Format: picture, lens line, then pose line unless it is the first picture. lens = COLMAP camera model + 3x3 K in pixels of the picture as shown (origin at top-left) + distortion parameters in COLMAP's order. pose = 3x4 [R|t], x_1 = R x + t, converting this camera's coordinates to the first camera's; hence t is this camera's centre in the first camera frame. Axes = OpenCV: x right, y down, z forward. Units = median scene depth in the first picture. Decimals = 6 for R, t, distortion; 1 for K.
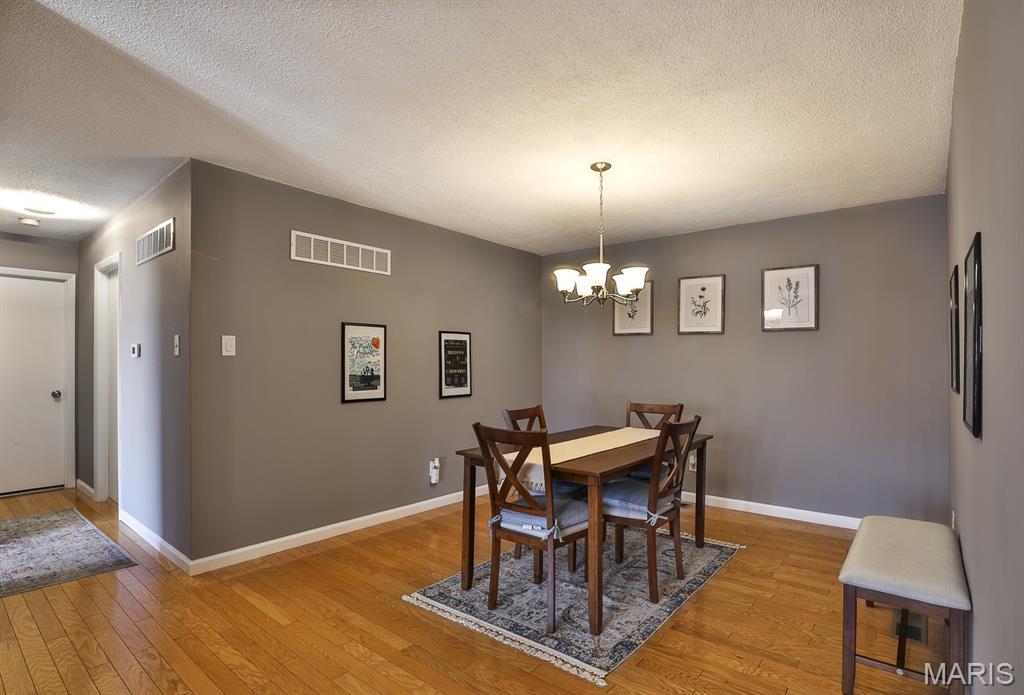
lens RADIAL K [[499.4, 0, 515.4], [0, 499.4, 358.0], [0, 0, 1]] dist [-0.037500, -0.000016]
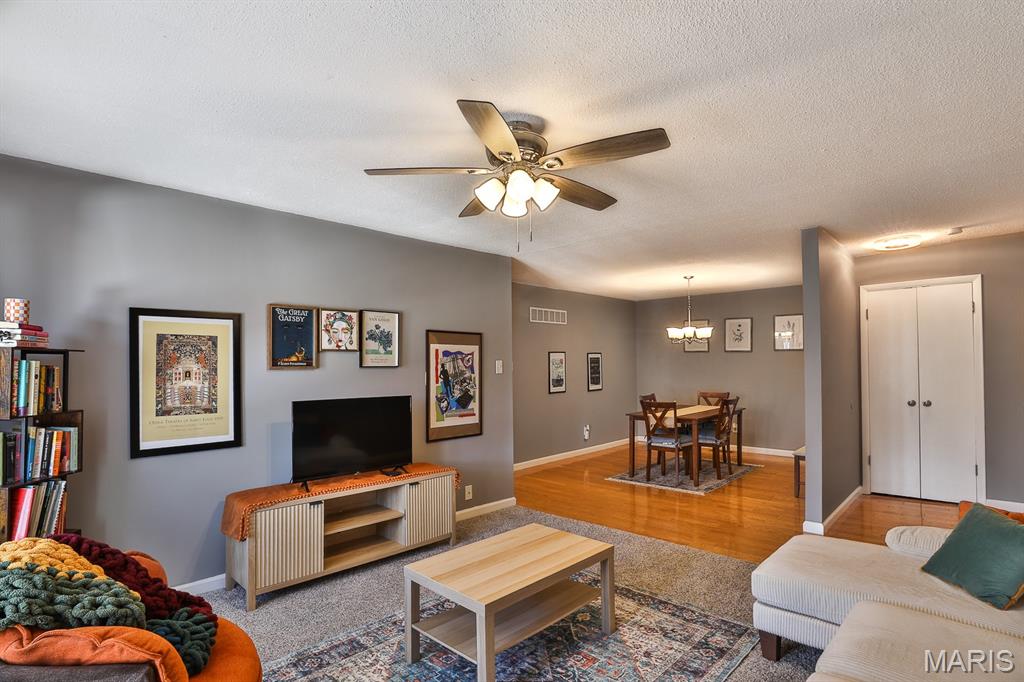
lens RADIAL K [[509.1, 0, 517.2], [0, 509.1, 357.2], [0, 0, 1]] dist [-0.040289, 0.001257]
pose [[0.998400, -0.013605, -0.054891, -0.343744], [0.013994, 0.999879, 0.006722, -0.062327], [0.054793, -0.007480, 0.998470, -0.916313]]
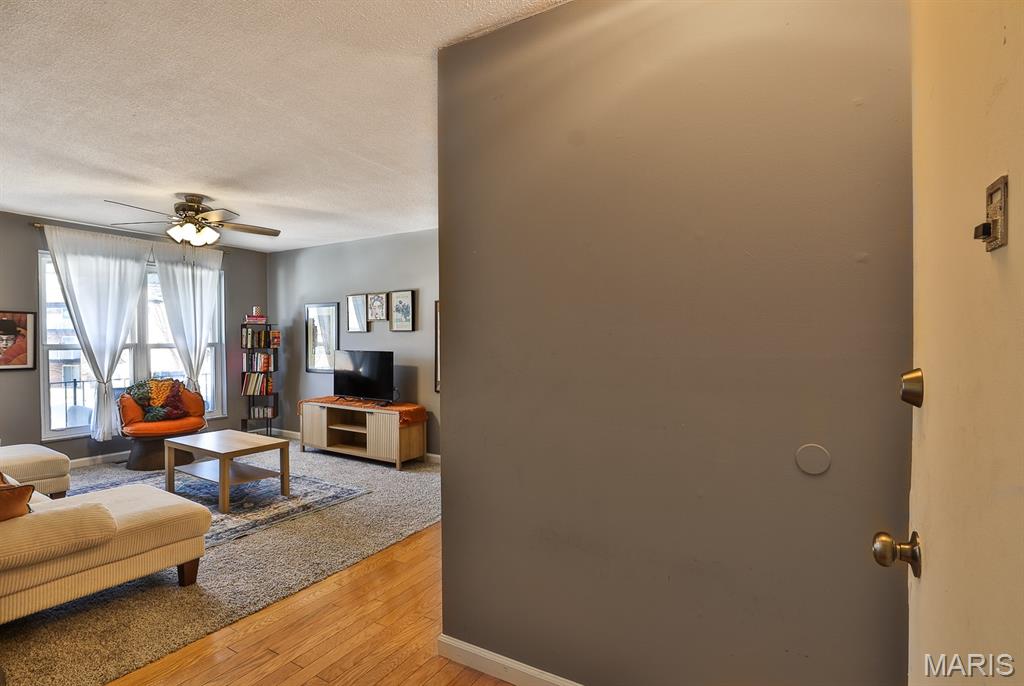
lens RADIAL K [[509.1, 0, 517.2], [0, 509.1, 359.2], [0, 0, 1]] dist [-0.040289, 0.001257]
pose [[0.160207, 0.034680, -0.986474, 0.771677], [0.019212, 0.999084, 0.038243, -0.009811], [0.986896, -0.025079, 0.159394, 0.171834]]
